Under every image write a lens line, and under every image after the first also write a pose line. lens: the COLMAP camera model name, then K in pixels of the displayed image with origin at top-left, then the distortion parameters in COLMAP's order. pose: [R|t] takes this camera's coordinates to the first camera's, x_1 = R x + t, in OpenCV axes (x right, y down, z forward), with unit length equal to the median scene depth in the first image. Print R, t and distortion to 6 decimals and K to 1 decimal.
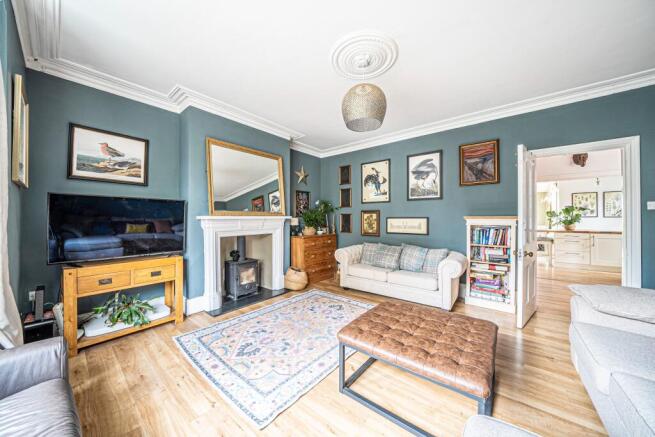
lens RADIAL K [[227.0, 0, 326.2], [0, 227.0, 217.2], [0, 0, 1]] dist [-0.014448, 0.000023]
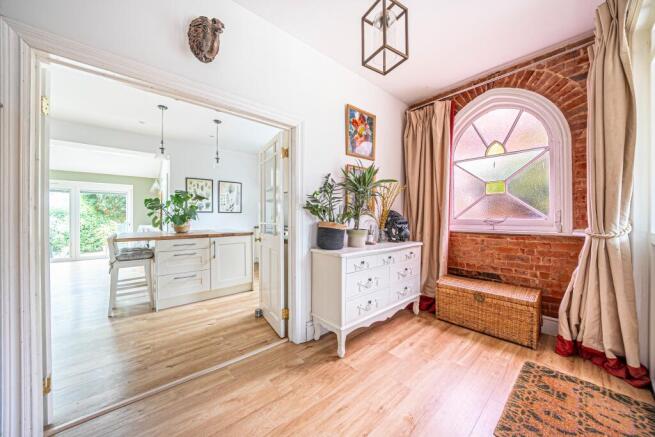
lens RADIAL K [[227.0, 0, 324.8], [0, 227.0, 217.3], [0, 0, 1]] dist [-0.014448, 0.000023]
pose [[0.189228, -0.001201, 0.981932, 0.597193], [-0.004893, 0.999986, 0.002166, 0.014284], [-0.981921, -0.005215, 0.189219, 0.535026]]
